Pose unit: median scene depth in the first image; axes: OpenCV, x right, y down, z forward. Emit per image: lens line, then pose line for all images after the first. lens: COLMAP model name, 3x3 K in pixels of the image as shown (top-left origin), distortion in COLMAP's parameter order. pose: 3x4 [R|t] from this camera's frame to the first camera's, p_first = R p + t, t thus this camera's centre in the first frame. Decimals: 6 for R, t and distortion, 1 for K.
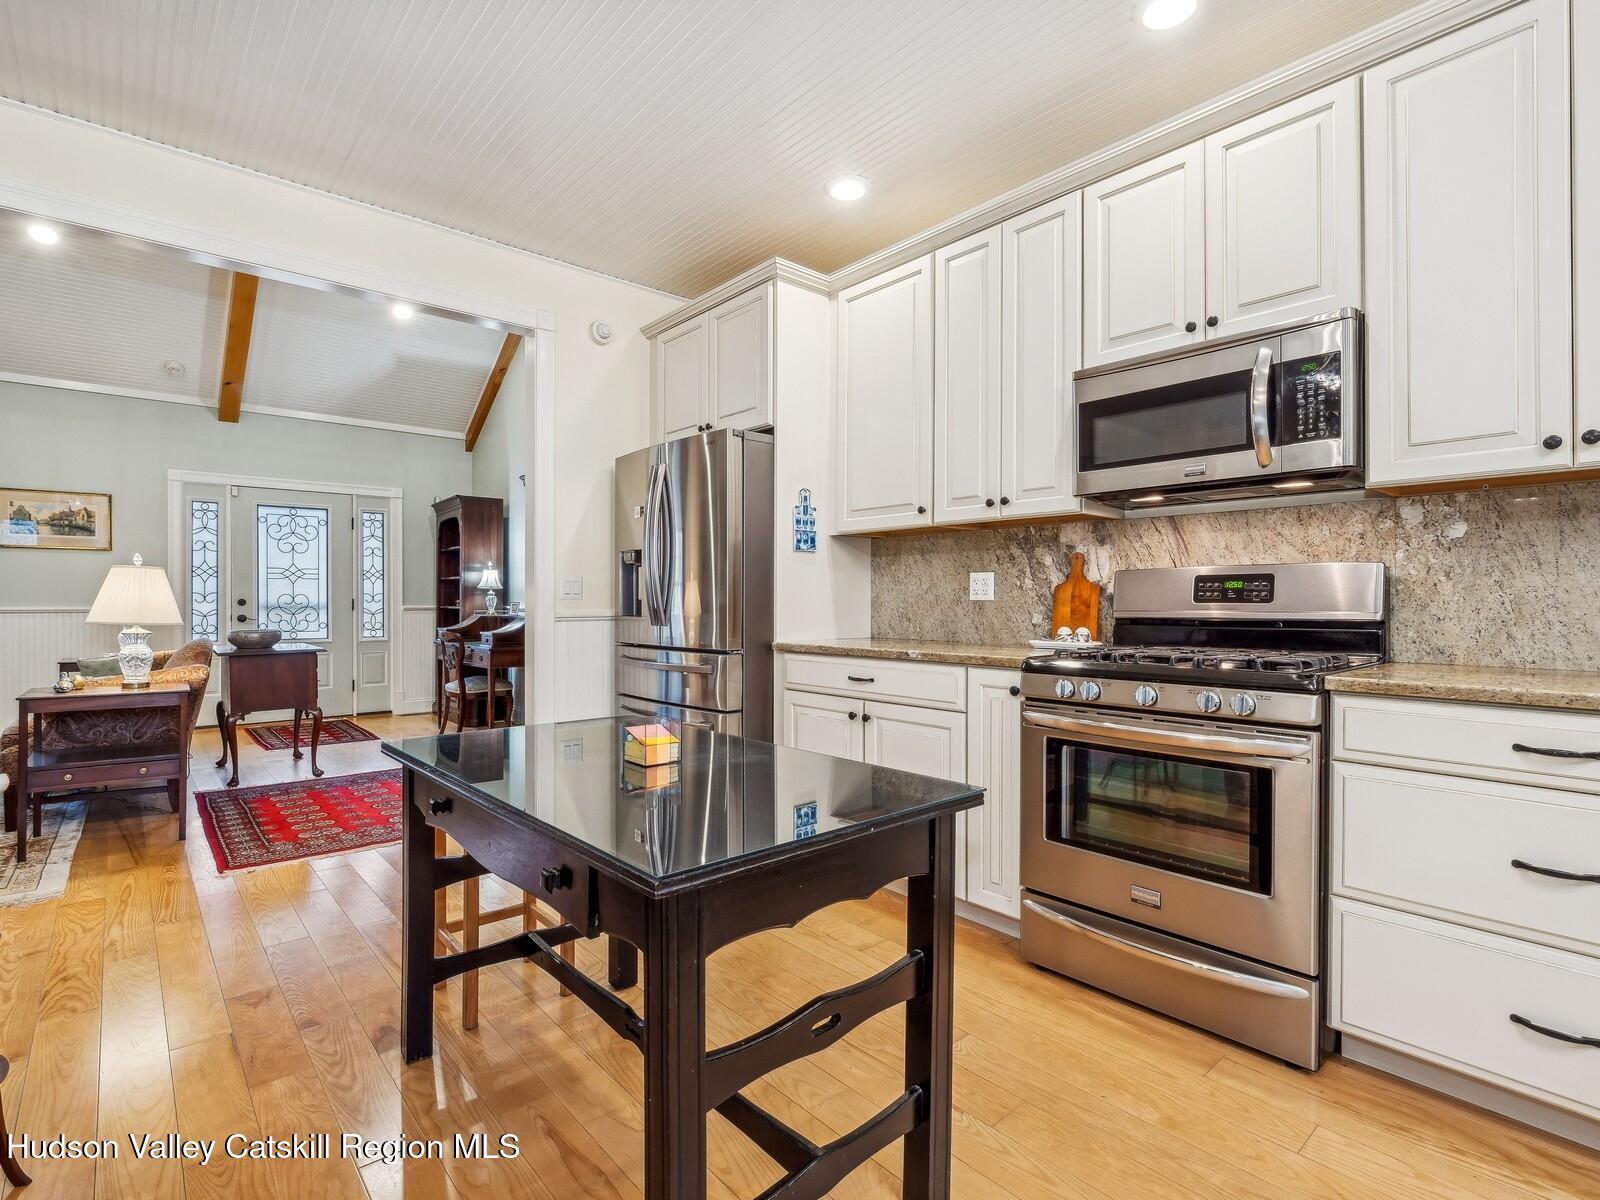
lens RADIAL K [[782.3, 0, 796.8], [0, 782.3, 601.4], [0, 0, 1]] dist [-0.012709, -0.000498]
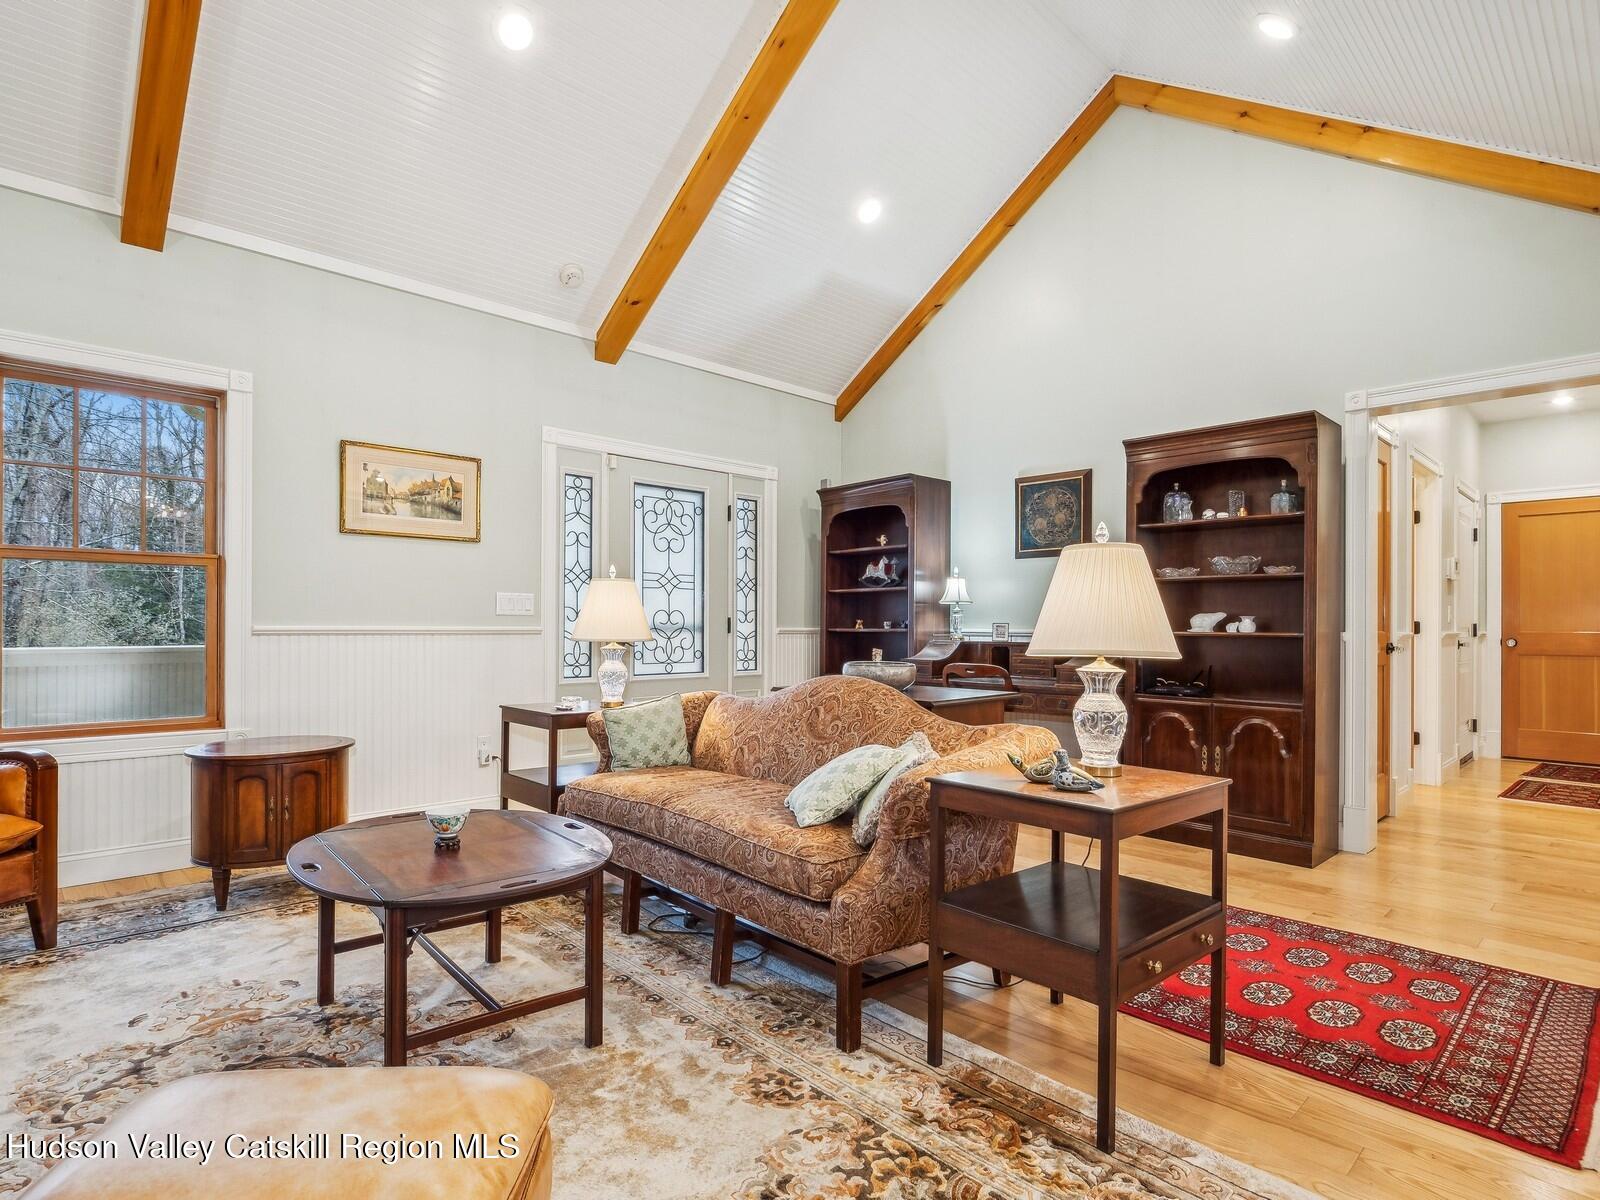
lens RADIAL K [[843.7, 0, 800.9], [0, 843.7, 620.0], [0, 0, 1]] dist [0.000956, 0.000044]
pose [[0.998409, 0.005980, 0.056066, -0.572500], [-0.005573, 0.999957, -0.007403, 0.004777], [-0.056108, 0.007079, 0.998400, 0.224634]]
